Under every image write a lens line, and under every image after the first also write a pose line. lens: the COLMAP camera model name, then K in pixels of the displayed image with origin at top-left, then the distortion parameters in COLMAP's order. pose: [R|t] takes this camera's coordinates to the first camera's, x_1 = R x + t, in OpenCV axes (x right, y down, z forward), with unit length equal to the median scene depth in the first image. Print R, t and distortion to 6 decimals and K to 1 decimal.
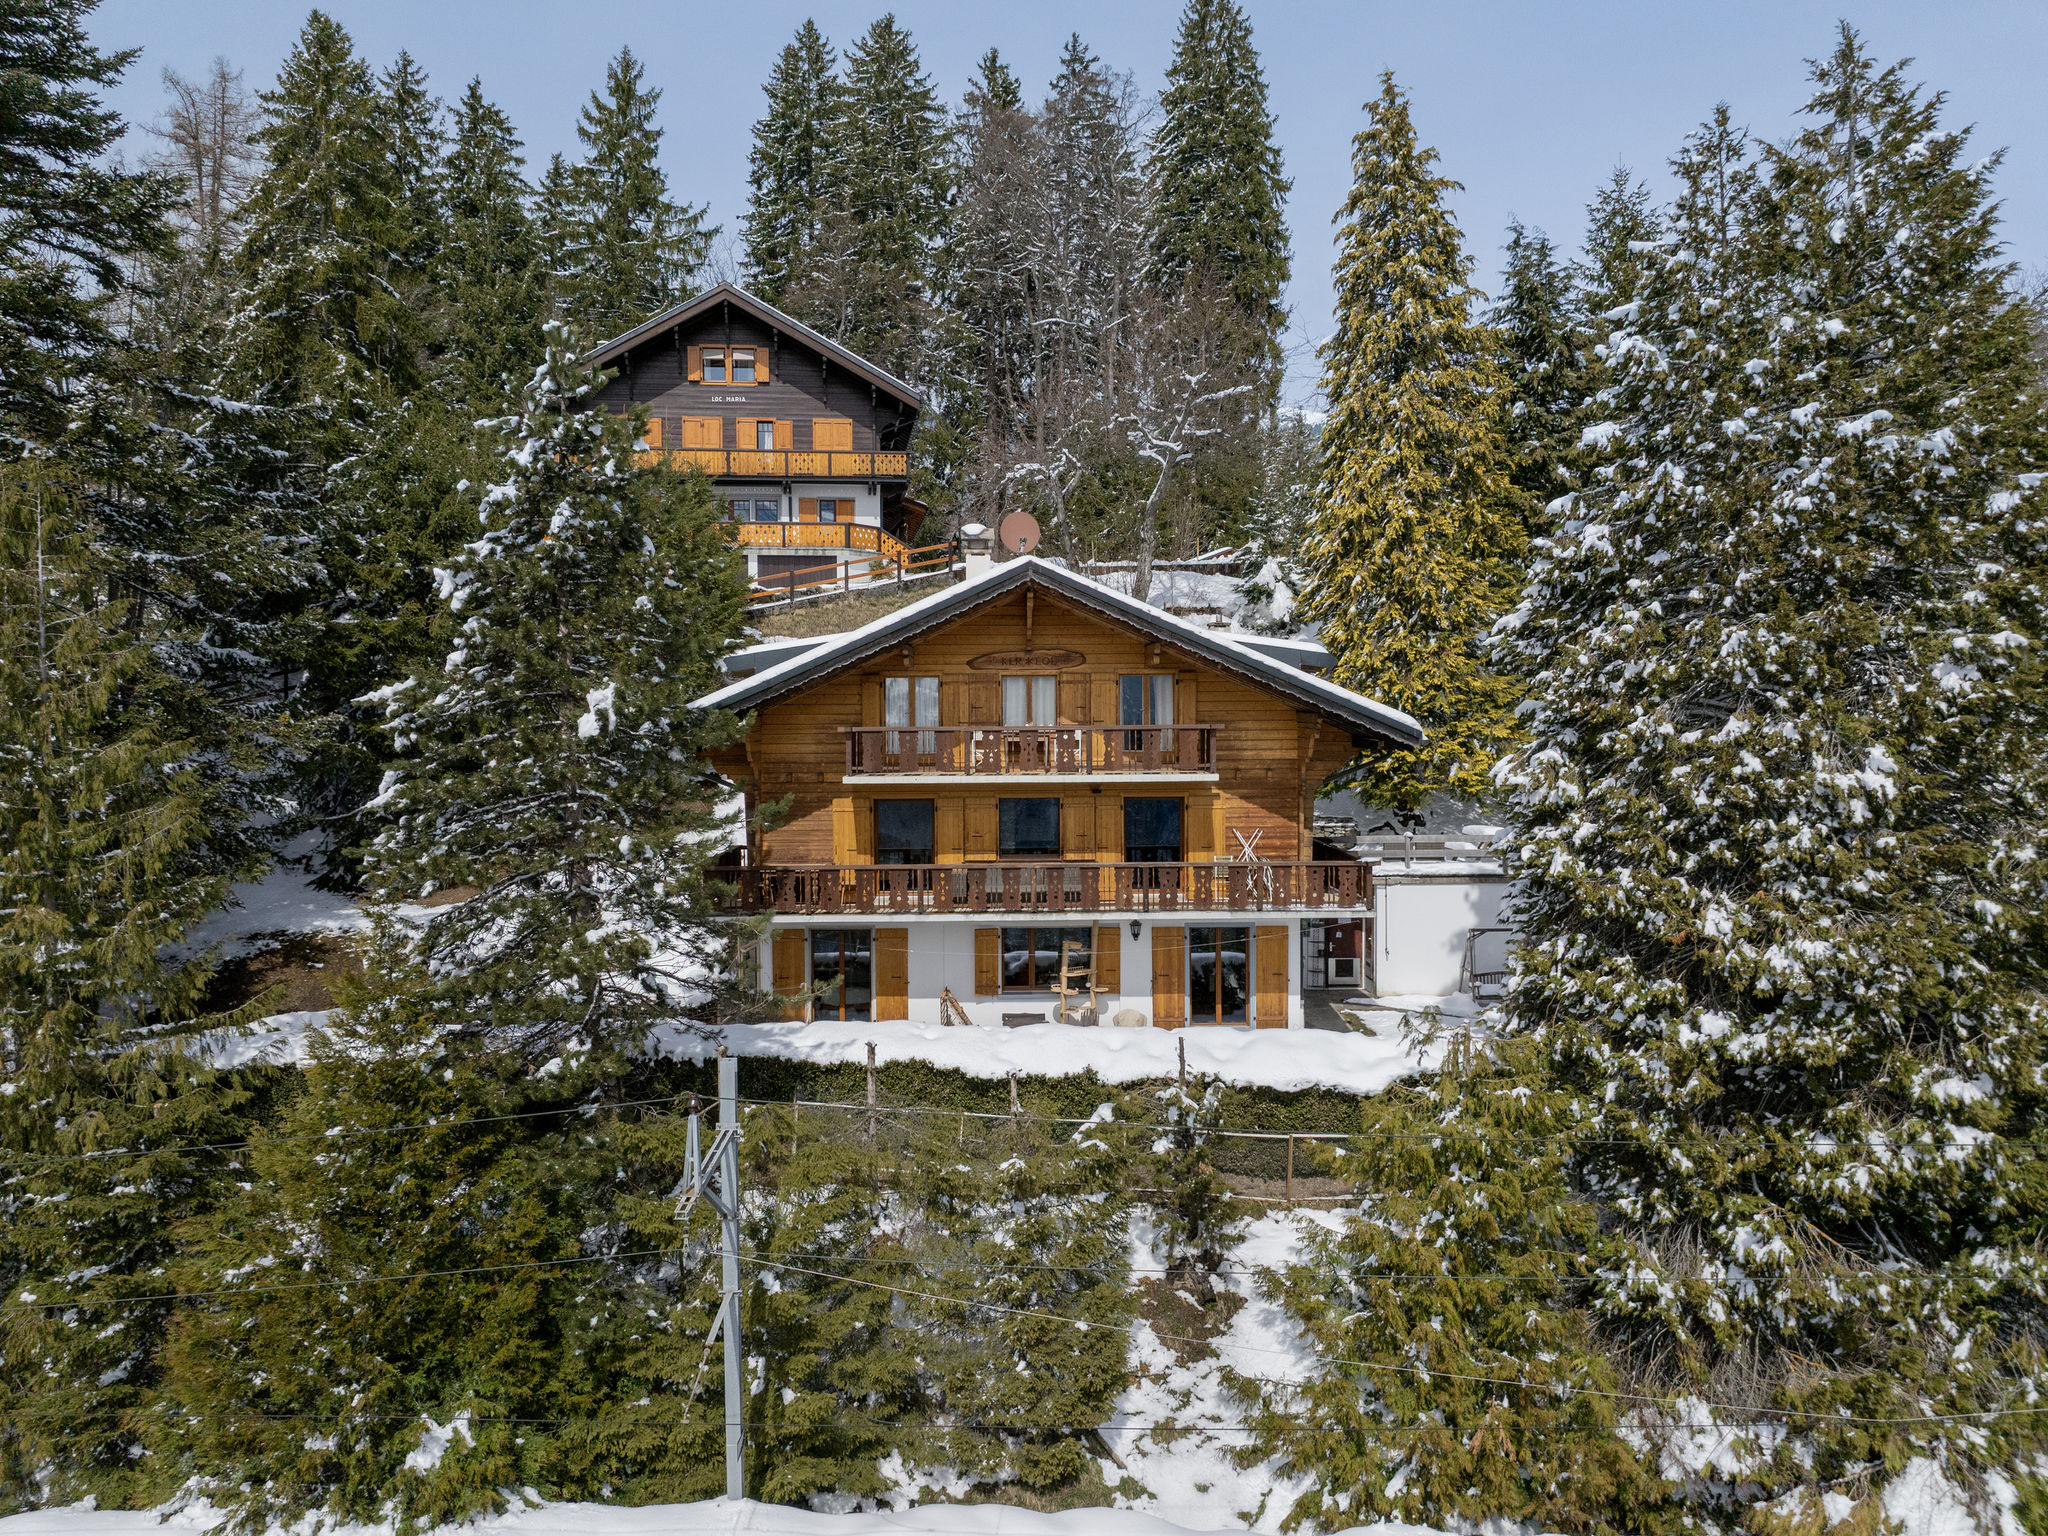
lens RADIAL K [[1714.6, 0, 1024.0], [0, 1714.6, 768.0], [0, 0, 1]] dist [-0.003338, -0.137860]
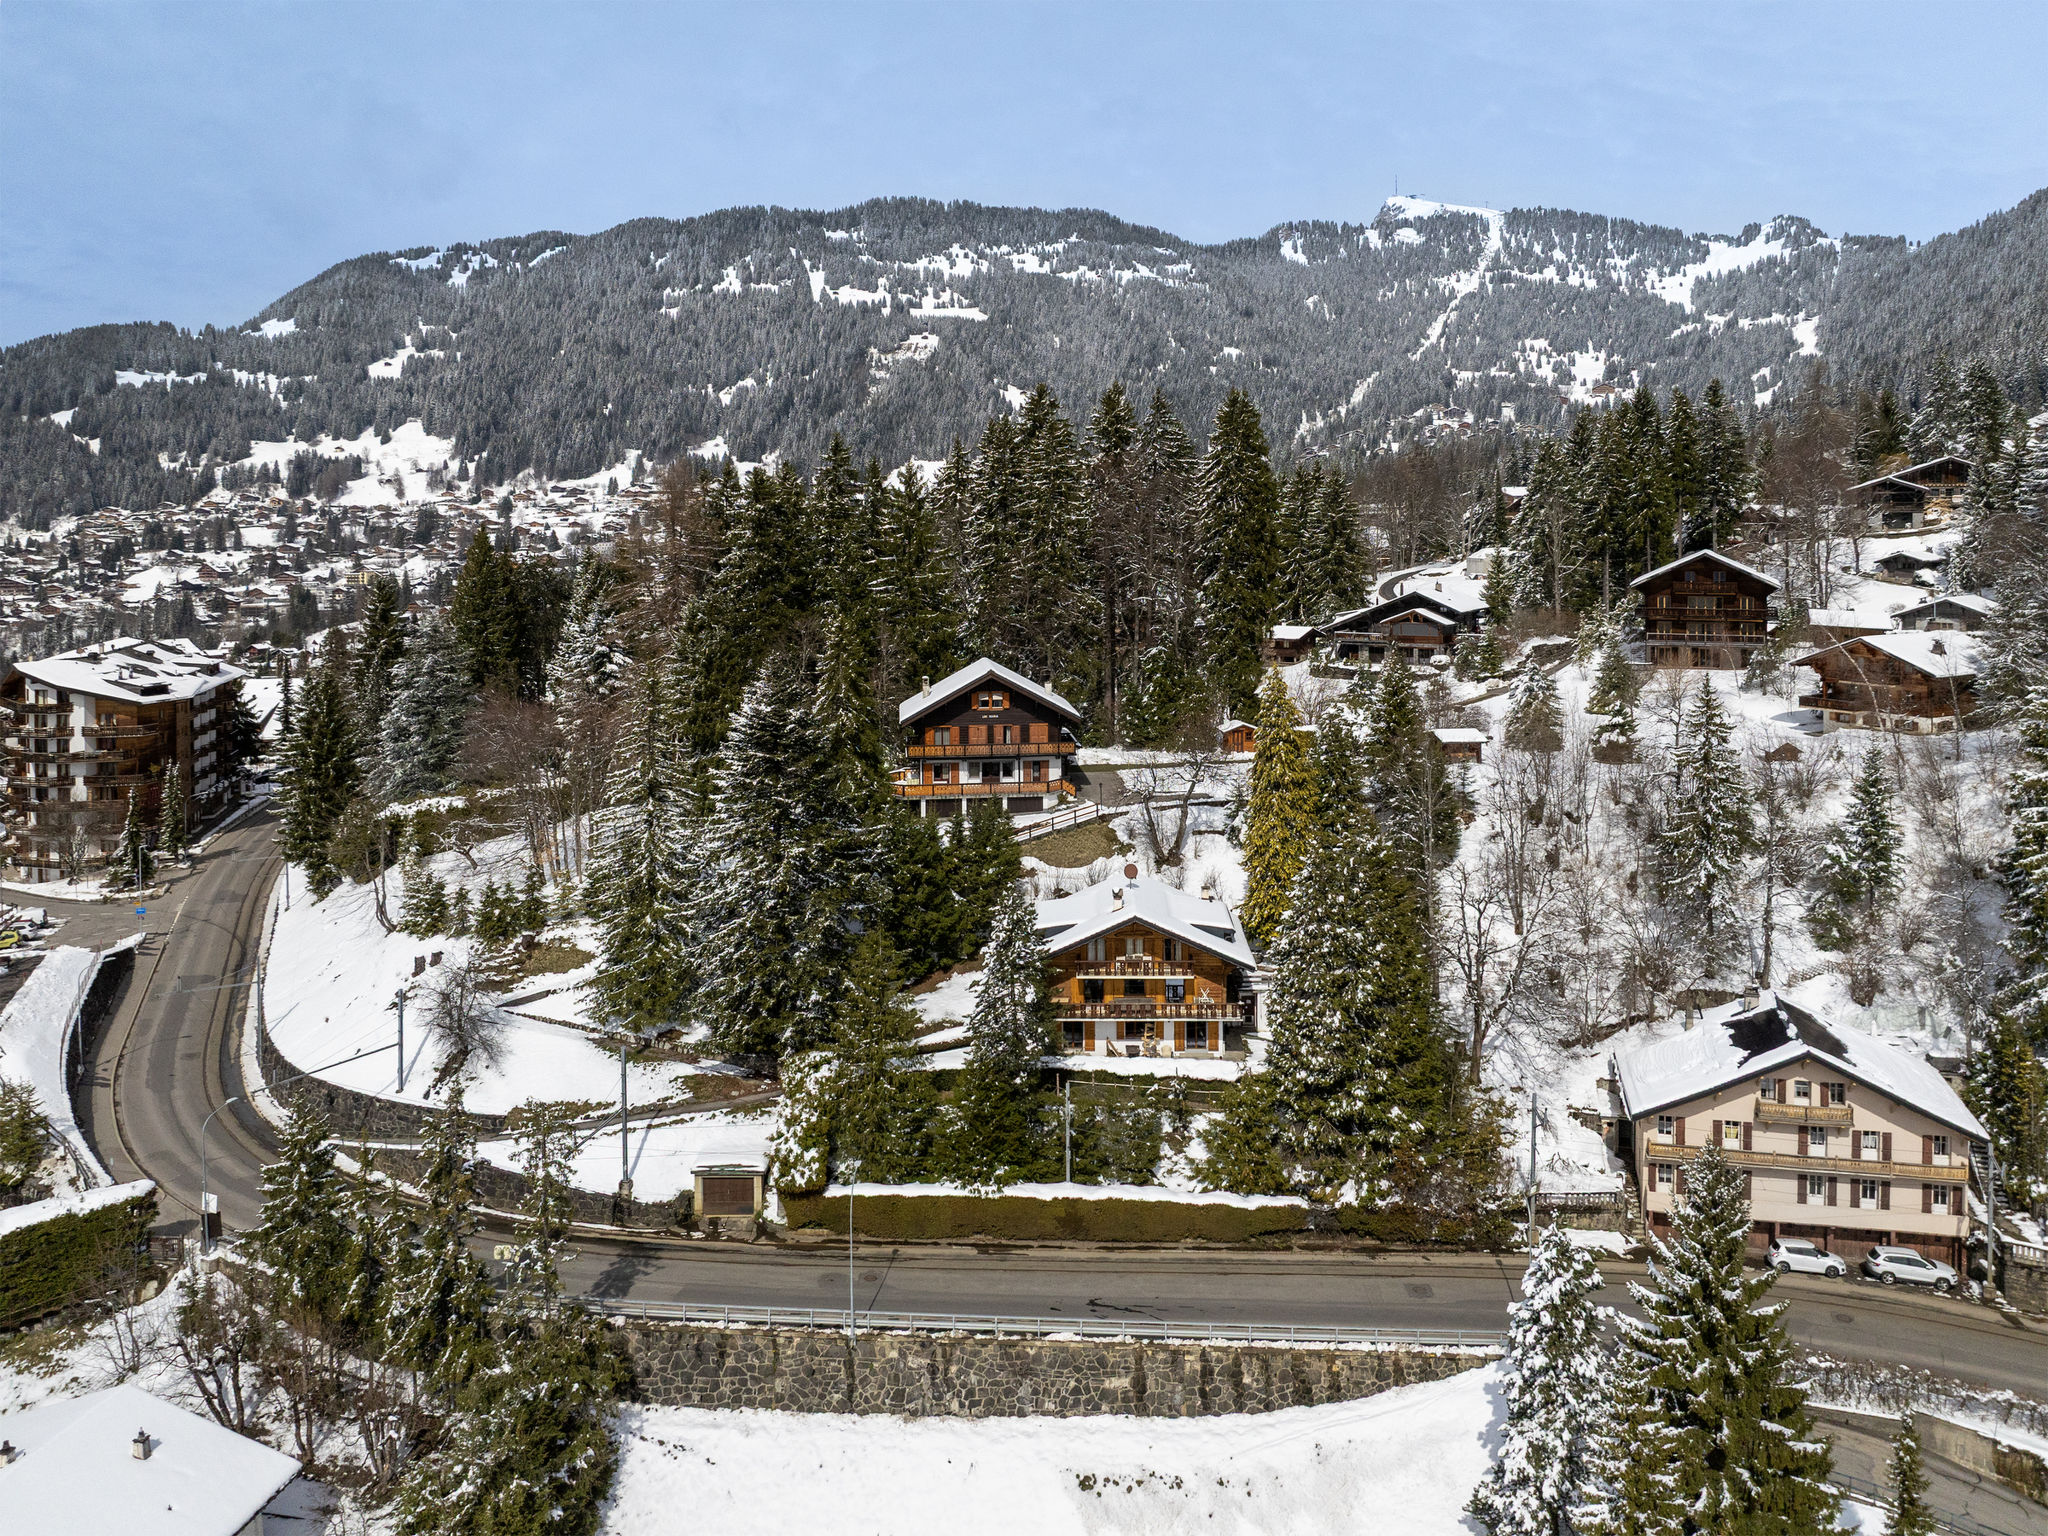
lens RADIAL K [[1714.6, 0, 1024.0], [0, 1714.6, 768.0], [0, 0, 1]] dist [-0.003338, -0.137860]
pose [[0.998362, -0.001754, -0.057184, -0.023150], [0.007216, 0.995409, 0.095445, -0.844651], [0.056754, -0.095701, 0.993791, -2.634976]]
